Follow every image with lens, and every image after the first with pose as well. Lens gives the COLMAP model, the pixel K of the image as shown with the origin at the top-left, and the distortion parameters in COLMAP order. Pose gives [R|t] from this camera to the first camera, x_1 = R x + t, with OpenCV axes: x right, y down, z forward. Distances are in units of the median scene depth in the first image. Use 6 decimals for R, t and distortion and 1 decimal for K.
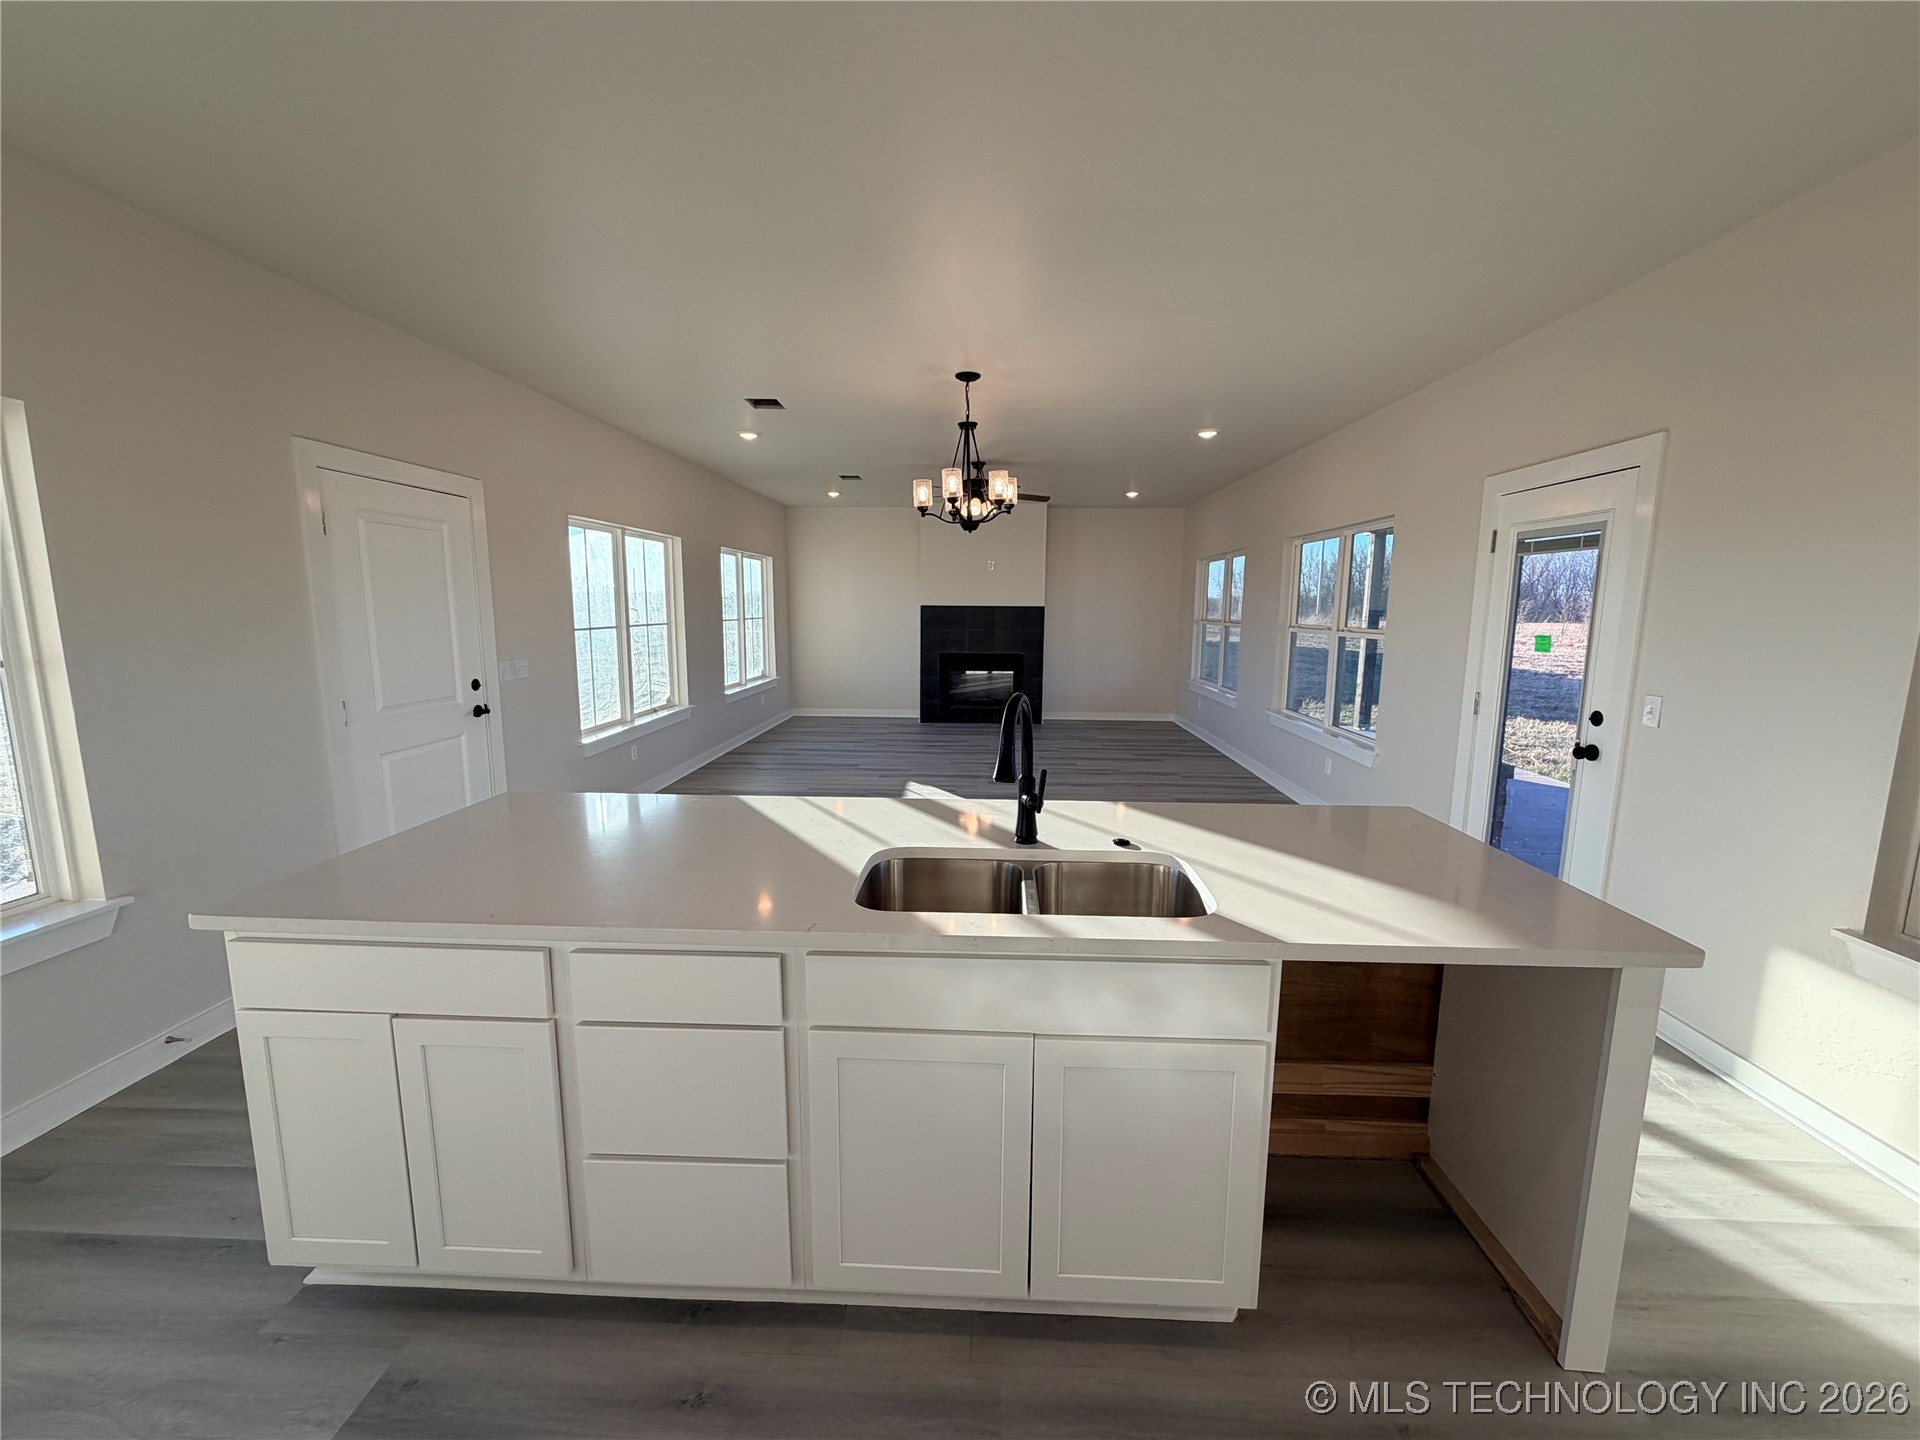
lens RADIAL K [[761.7, 0, 957.3], [0, 761.7, 716.4], [0, 0, 1]] dist [0.001550, -0.000882]
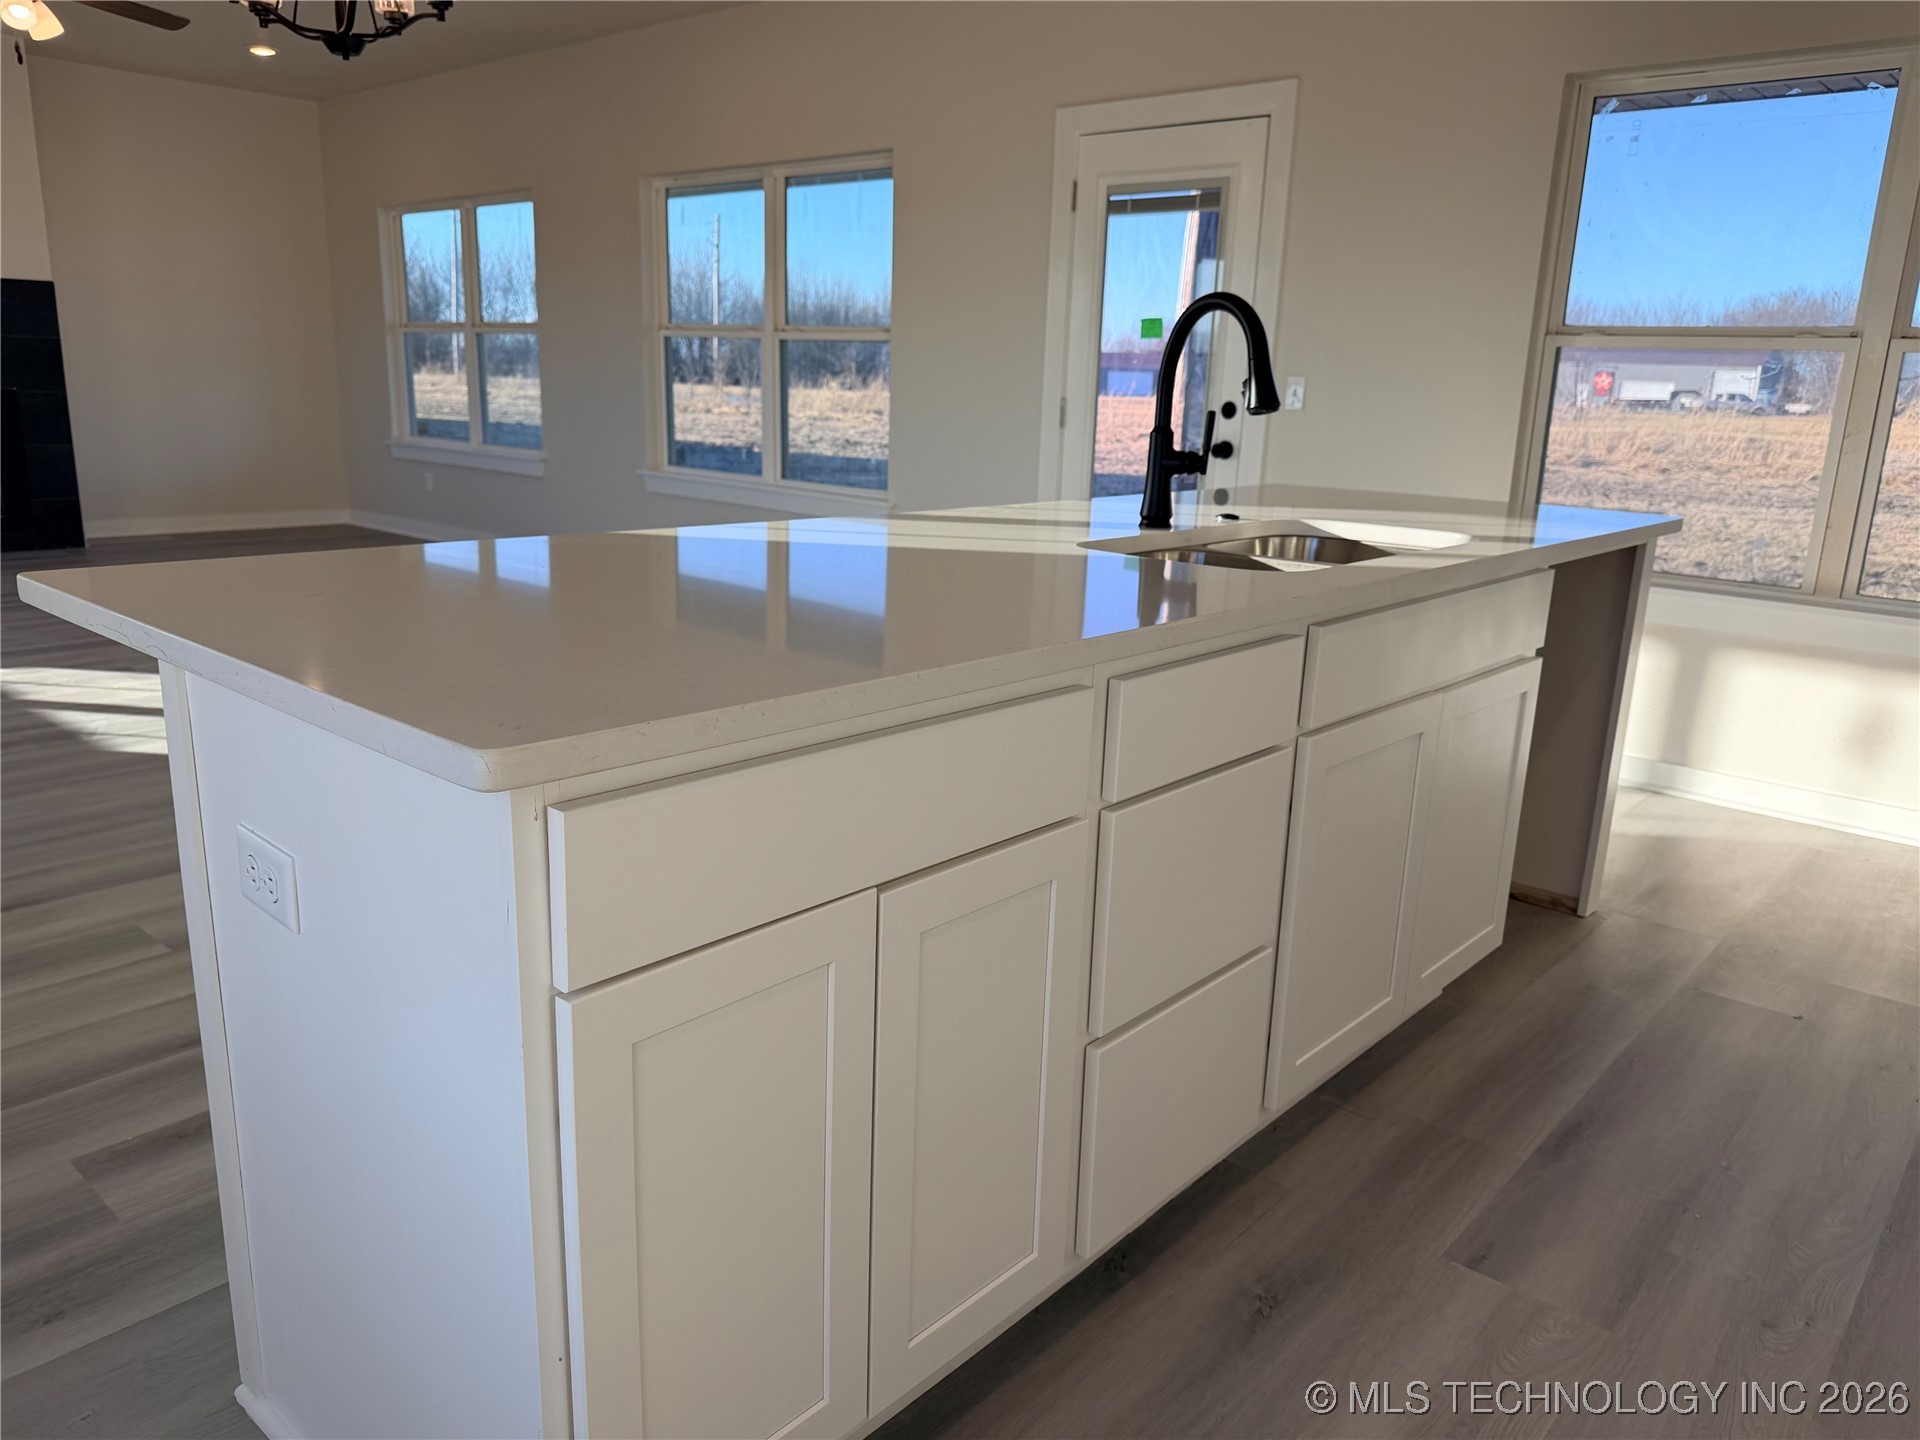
lens RADIAL K [[1370.9, 0, 963.5], [0, 1370.9, 724.4], [0, 0, 1]] dist [0.009462, -0.011826]
pose [[0.625690, -0.176154, 0.759922, -0.458342], [0.082127, 0.983631, 0.160392, 0.058881], [-0.775737, -0.037946, 0.629915, 0.155434]]
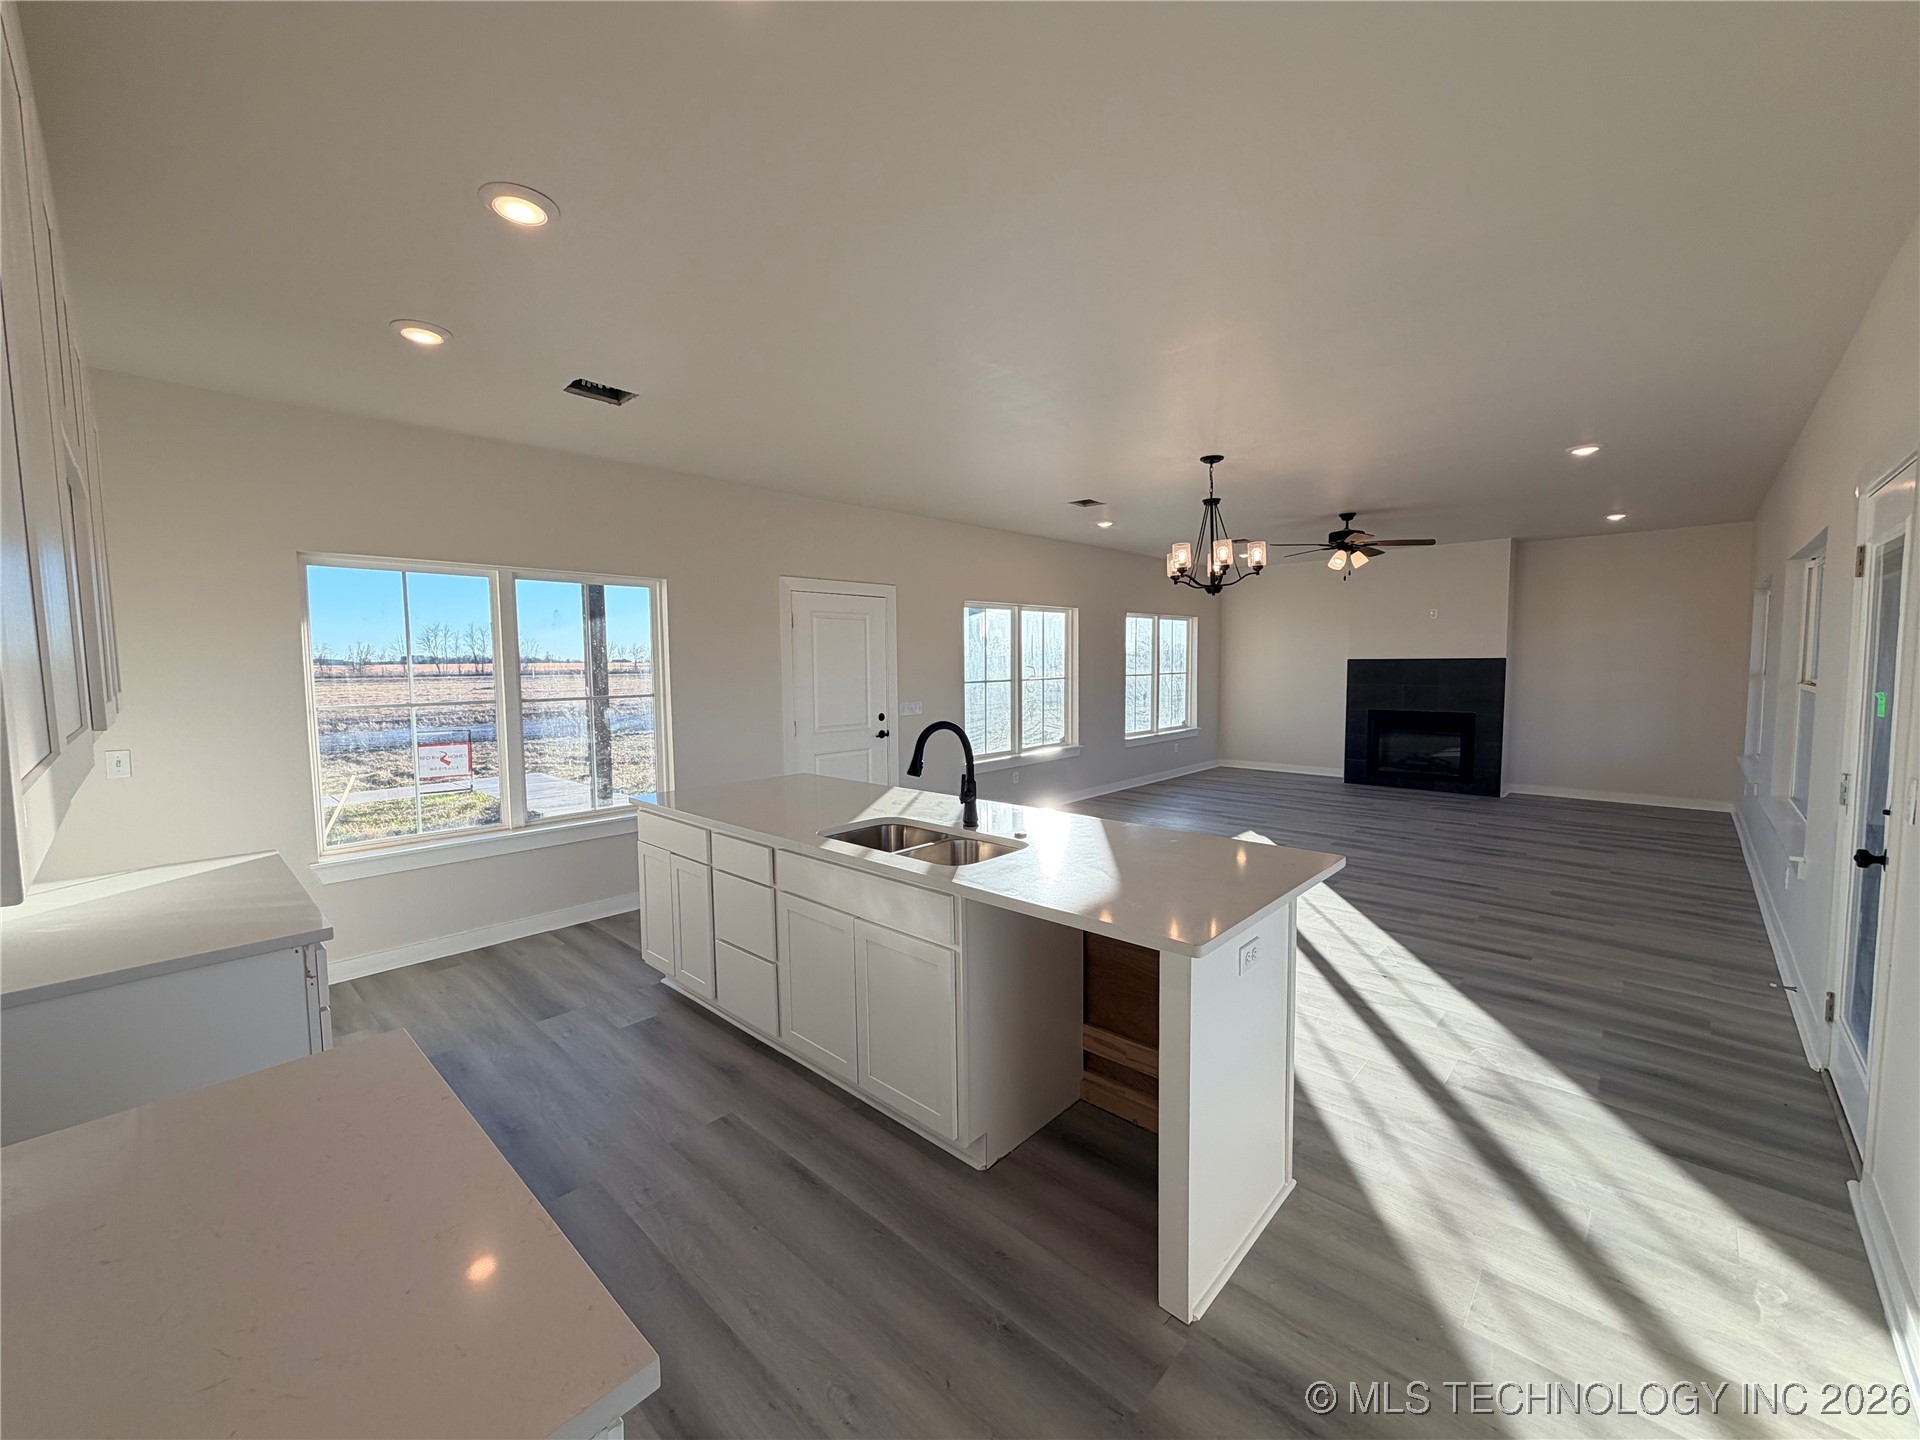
lens RADIAL K [[761.7, 0, 962.8], [0, 761.7, 717.2], [0, 0, 1]] dist [0.001550, -0.000882]
pose [[0.758987, 0.033493, -0.650244, 0.458377], [-0.079626, 0.995955, -0.041641, 0.009116], [0.646219, 0.083381, 0.758584, -0.056917]]
